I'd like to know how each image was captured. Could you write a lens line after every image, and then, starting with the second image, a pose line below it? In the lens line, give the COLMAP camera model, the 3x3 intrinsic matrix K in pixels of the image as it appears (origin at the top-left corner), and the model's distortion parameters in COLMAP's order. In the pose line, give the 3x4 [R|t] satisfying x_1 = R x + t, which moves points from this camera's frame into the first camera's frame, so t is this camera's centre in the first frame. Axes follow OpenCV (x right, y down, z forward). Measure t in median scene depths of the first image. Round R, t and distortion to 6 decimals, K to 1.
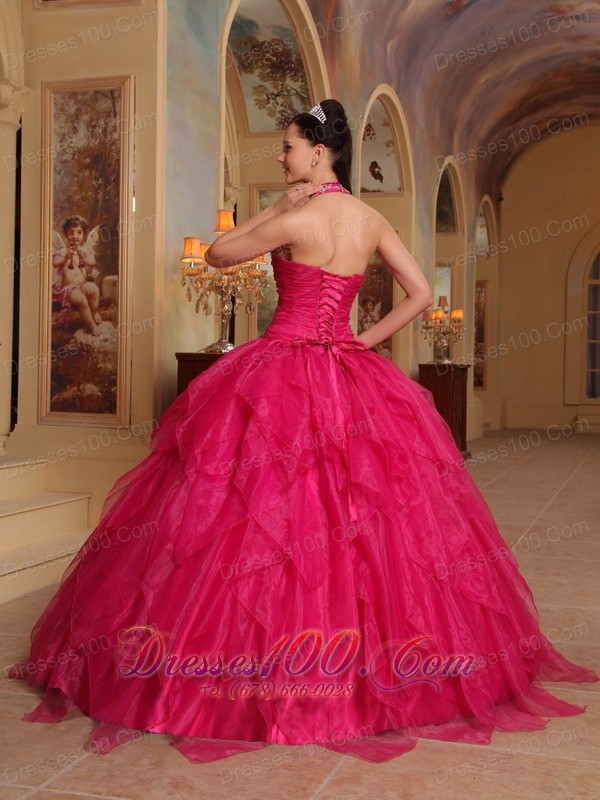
lens RADIAL K [[1010.2, 0, 301.4], [0, 1010.2, 388.0], [0, 0, 1]] dist [0.019200, 0.027283]
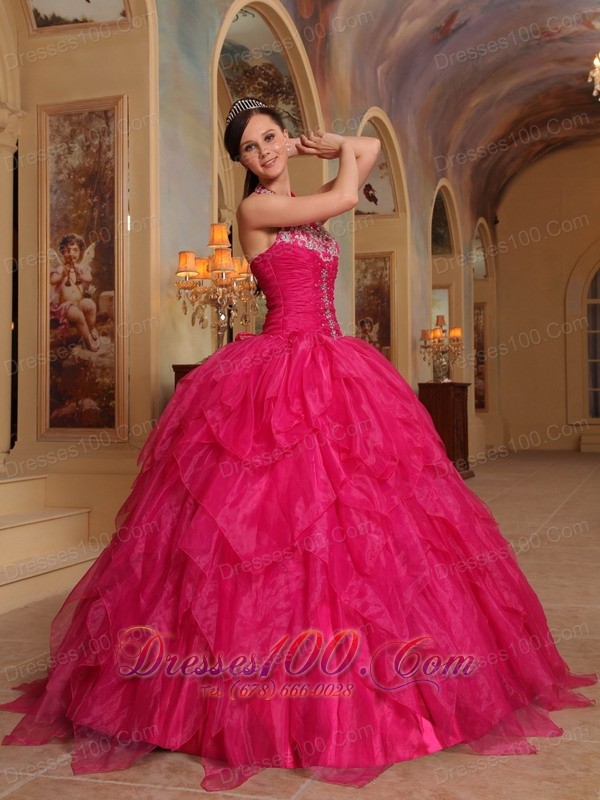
lens RADIAL K [[1010.5, 0, 289.3], [0, 1010.5, 374.0], [0, 0, 1]] dist [0.014249, 0.029393]
pose [[0.999591, -0.024966, -0.013948, 0.004989], [0.024291, 0.998616, -0.046646, 0.020499], [0.015093, 0.046288, 0.998814, -0.003494]]
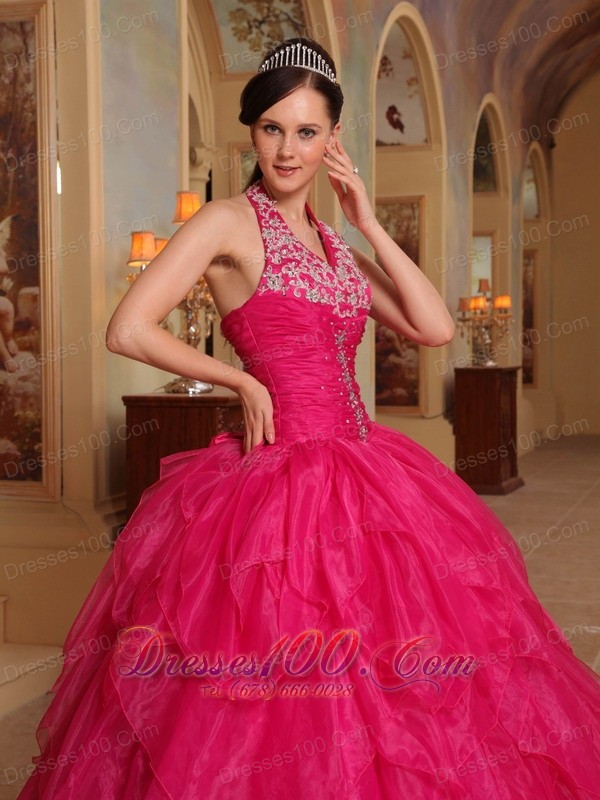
lens RADIAL K [[1217.2, 0, 300.0], [0, 1217.2, 400.0], [0, 0, 1]] dist [0.116342, 0.010790]
pose [[0.999774, -0.020604, -0.005205, 0.004162], [0.020708, 0.999567, 0.020890, -0.040539], [0.004772, -0.020993, 0.999768, 0.121724]]
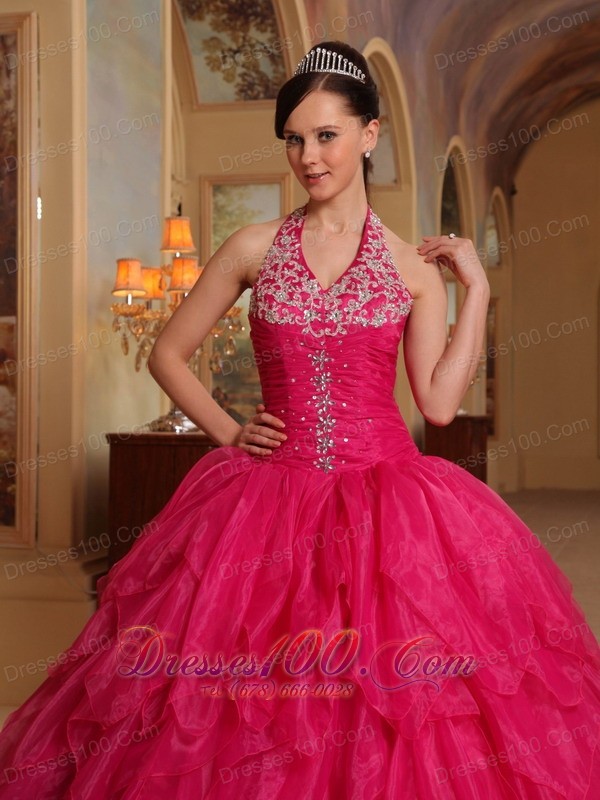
lens RADIAL K [[1260.3, 0, 300.0], [0, 1260.3, 400.0], [0, 0, 1]] dist [0.133684, -0.035697]
pose [[0.999025, -0.010925, 0.042763, -0.028112], [0.011831, 0.999709, -0.021003, -0.032453], [-0.042521, 0.021489, 0.998864, 0.143400]]
